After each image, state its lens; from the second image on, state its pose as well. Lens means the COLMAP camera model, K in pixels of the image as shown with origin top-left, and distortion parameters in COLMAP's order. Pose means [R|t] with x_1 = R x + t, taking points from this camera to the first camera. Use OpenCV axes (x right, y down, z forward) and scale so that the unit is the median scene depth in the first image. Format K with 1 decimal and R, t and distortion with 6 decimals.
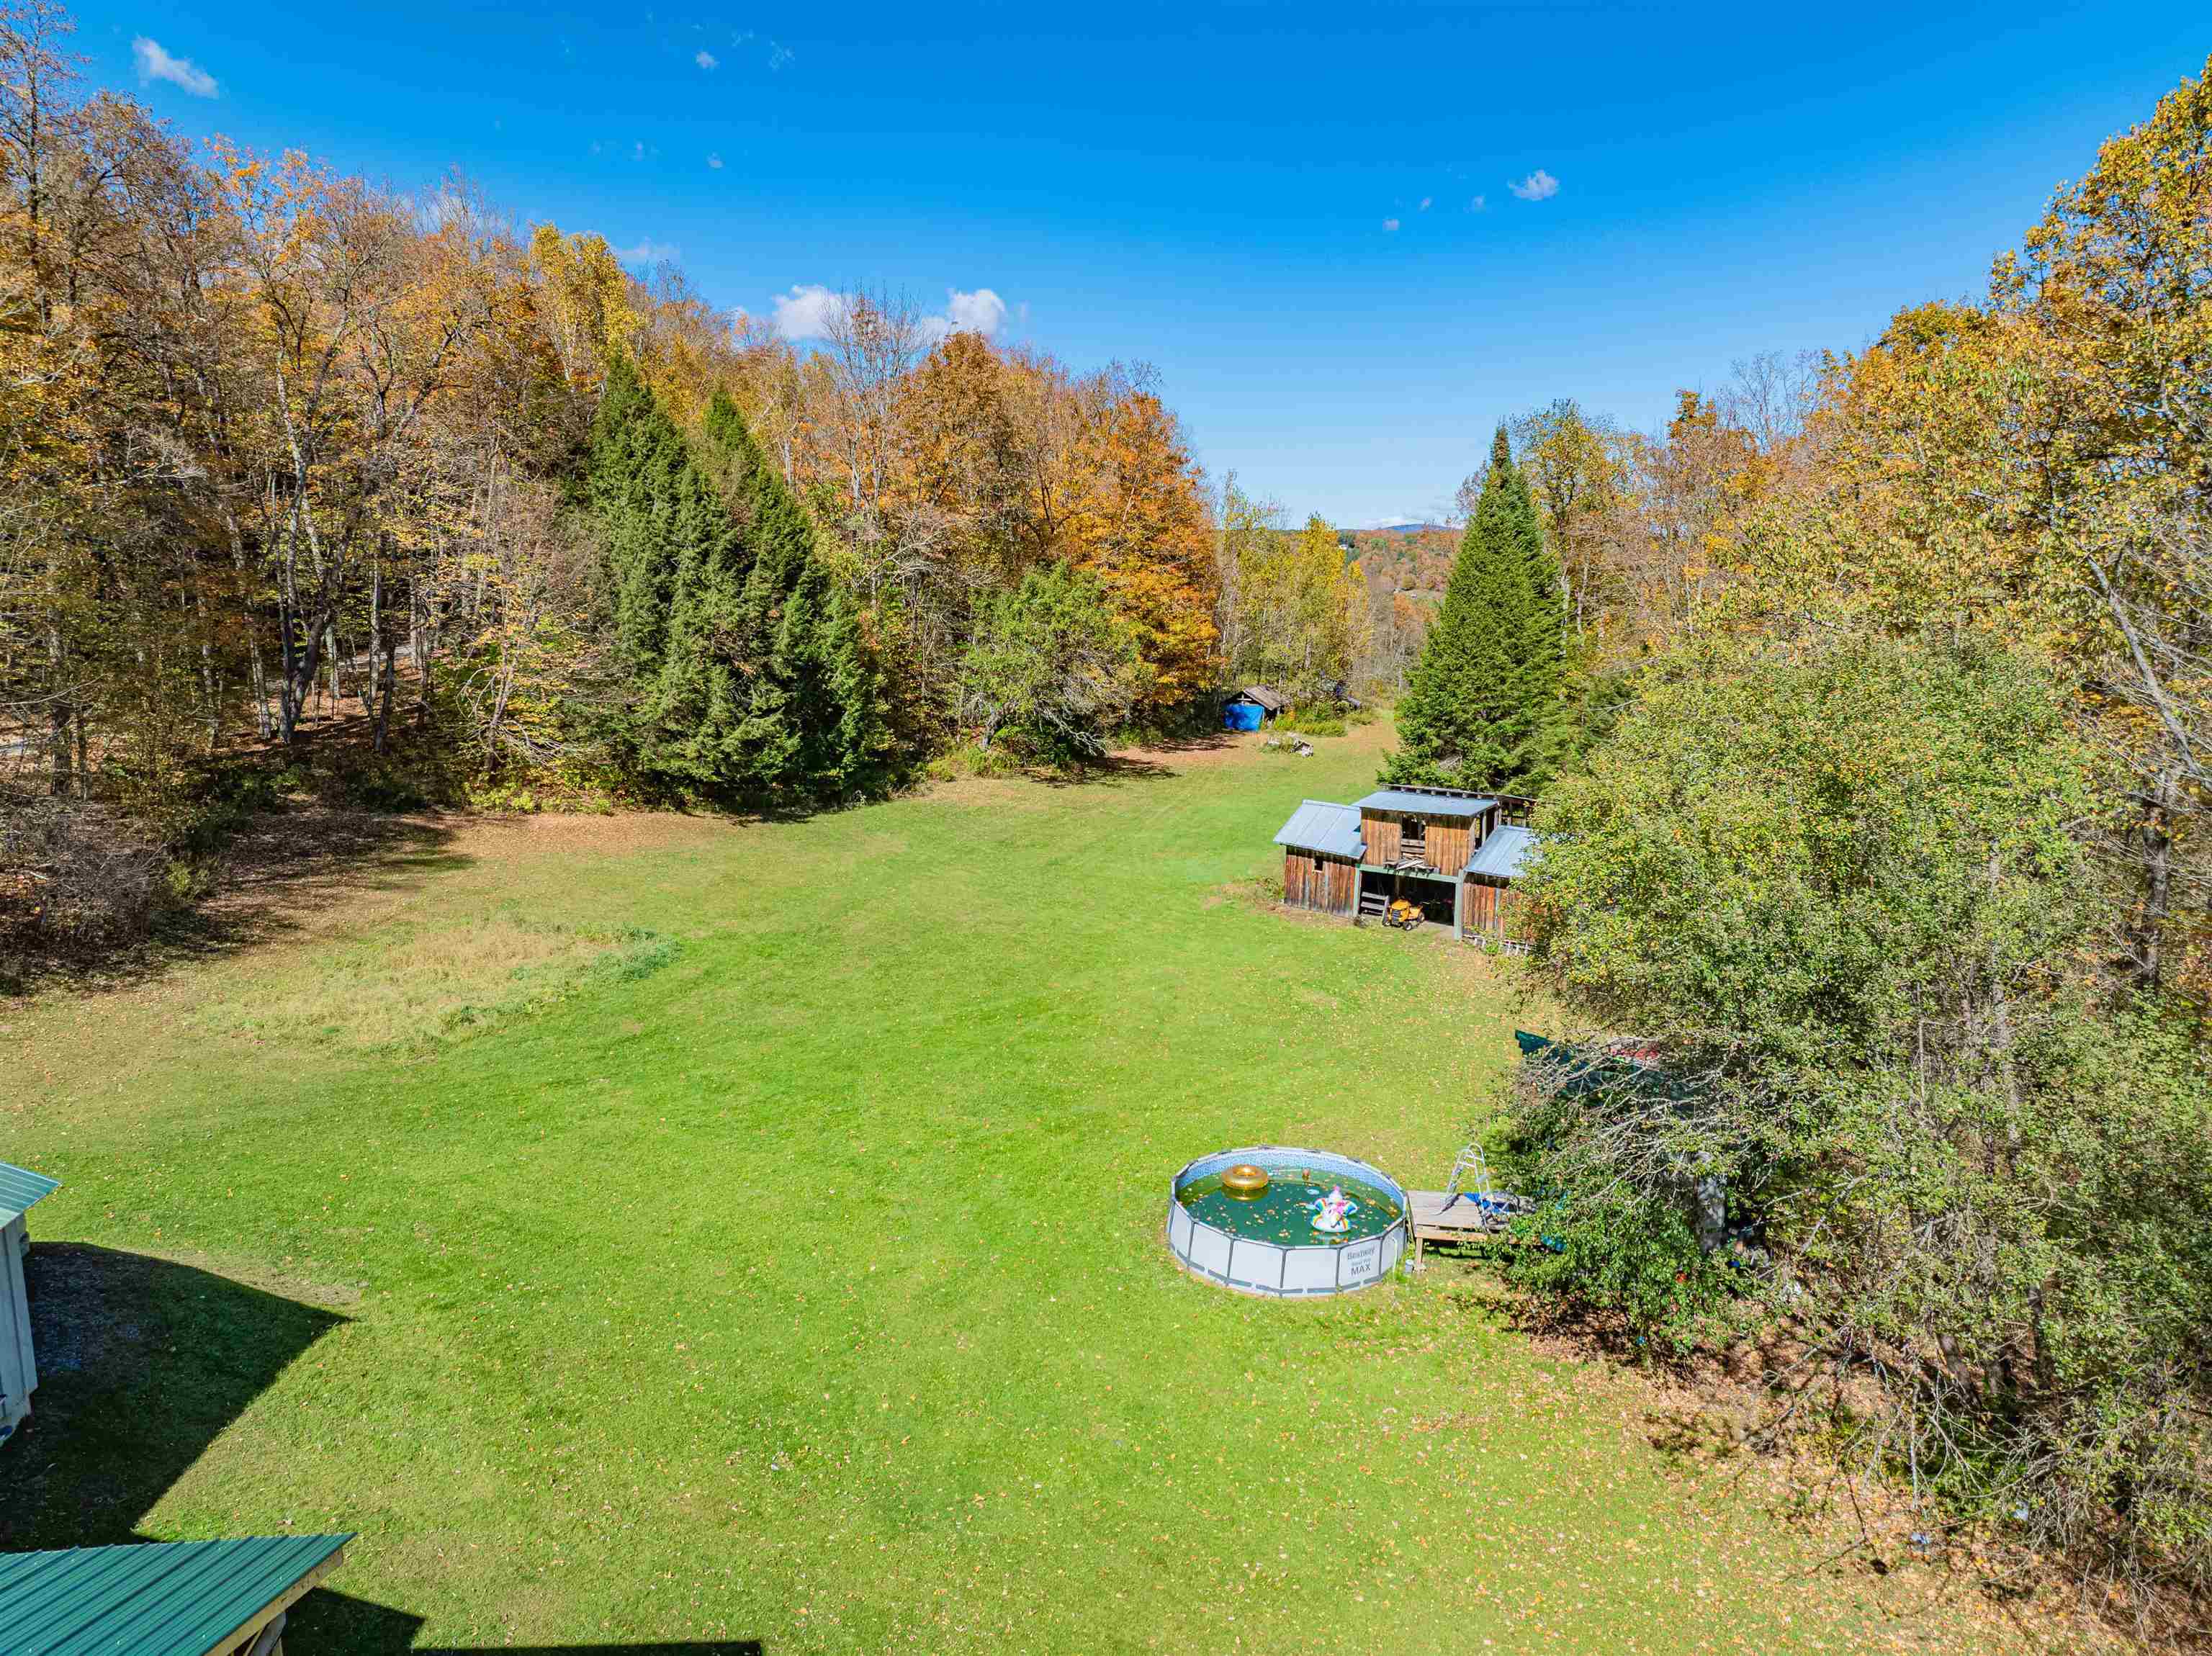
lens RADIAL K [[1575.5, 0, 1097.9], [0, 1575.5, 825.6], [0, 0, 1]] dist [-0.049459, 0.032872]
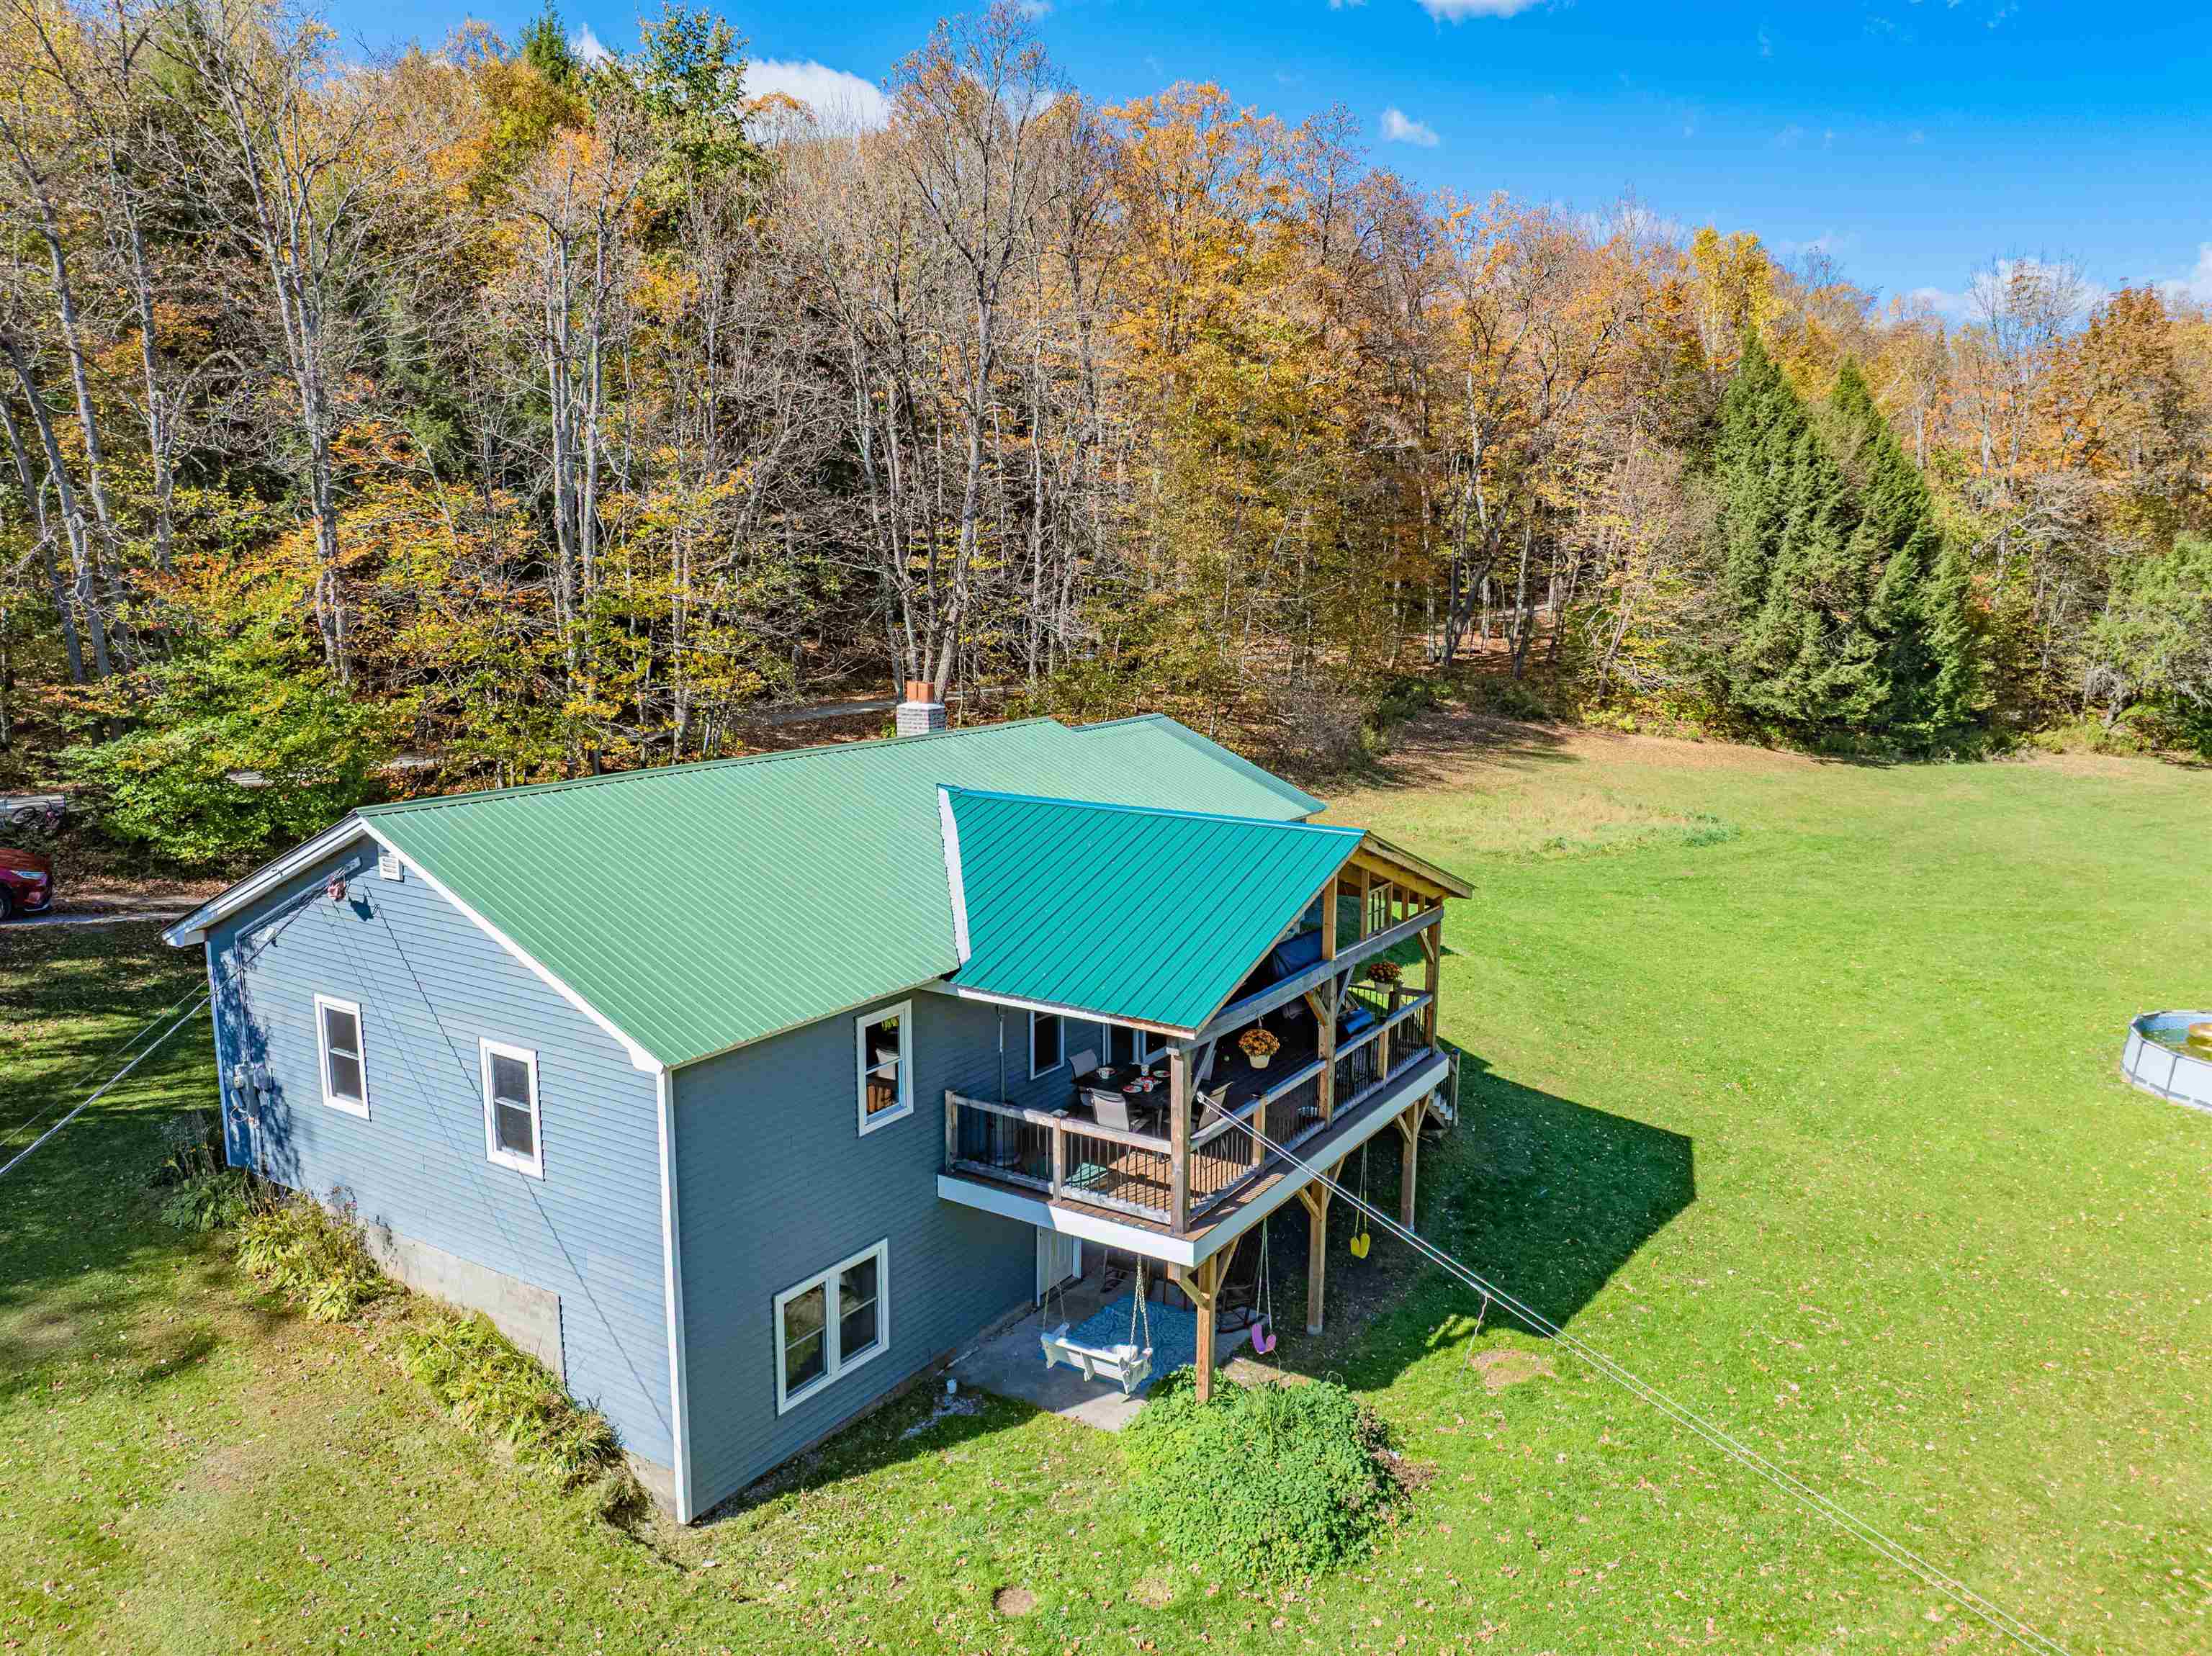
lens RADIAL K [[1575.5, 0, 1097.9], [0, 1575.5, 825.6], [0, 0, 1]] dist [-0.049459, 0.032872]
pose [[0.771835, 0.107100, -0.626738, 0.069644], [-0.107781, 0.993485, 0.037038, 0.057649], [0.626622, 0.038963, 0.778349, -0.154405]]
